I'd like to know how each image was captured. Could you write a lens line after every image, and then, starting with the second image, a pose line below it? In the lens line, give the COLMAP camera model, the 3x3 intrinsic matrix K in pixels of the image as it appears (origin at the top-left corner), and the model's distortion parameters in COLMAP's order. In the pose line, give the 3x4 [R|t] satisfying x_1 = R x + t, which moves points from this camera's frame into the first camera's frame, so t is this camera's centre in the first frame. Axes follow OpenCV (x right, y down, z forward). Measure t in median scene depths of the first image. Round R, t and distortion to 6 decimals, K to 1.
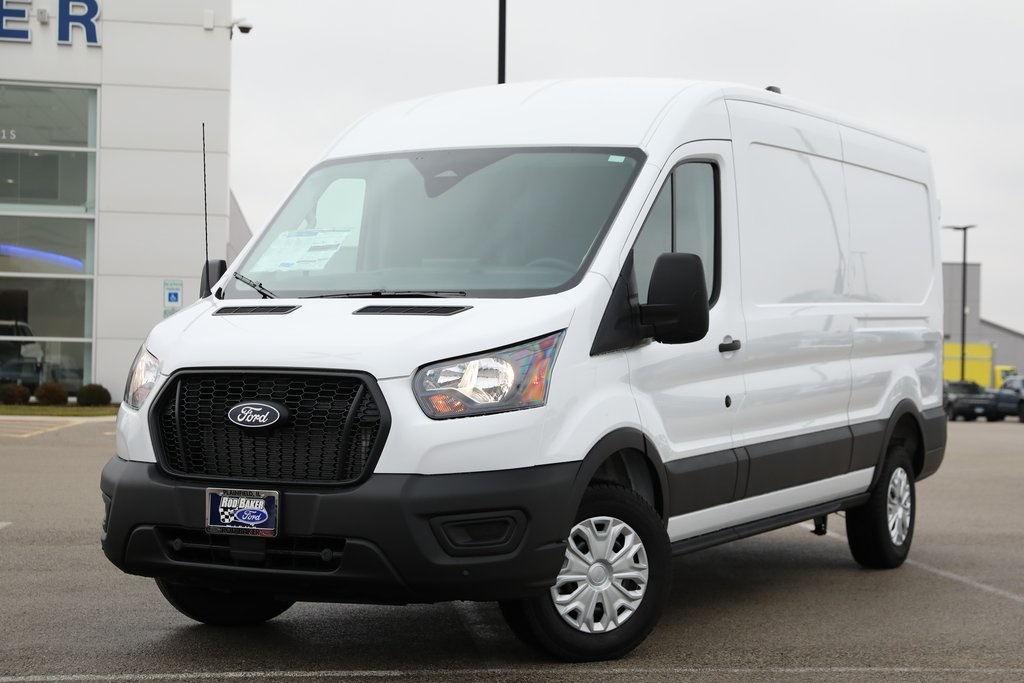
lens RADIAL K [[1781.2, 0, 515.6], [0, 1781.2, 341.6], [0, 0, 1]] dist [0.161497, 0.000000]
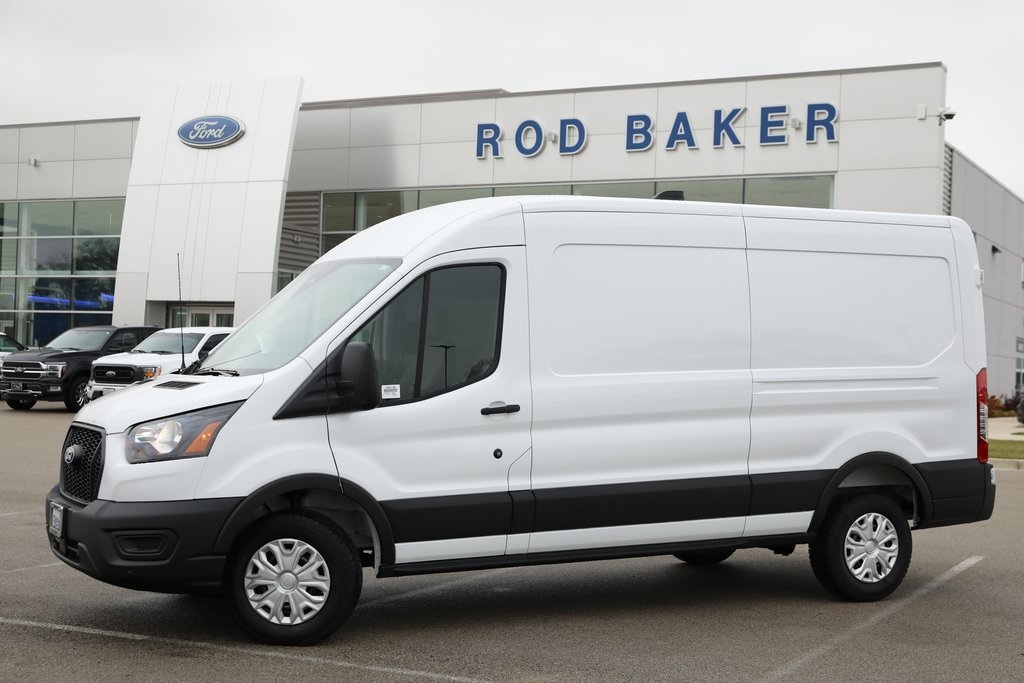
lens RADIAL K [[1388.2, 0, 509.2], [0, 1388.2, 341.5], [0, 0, 1]] dist [0.085031, 0.000000]
pose [[0.823676, -0.004883, -0.567040, 0.802945], [-0.002642, 0.999919, -0.012447, -0.039401], [0.567055, 0.011750, 0.823596, 0.230590]]
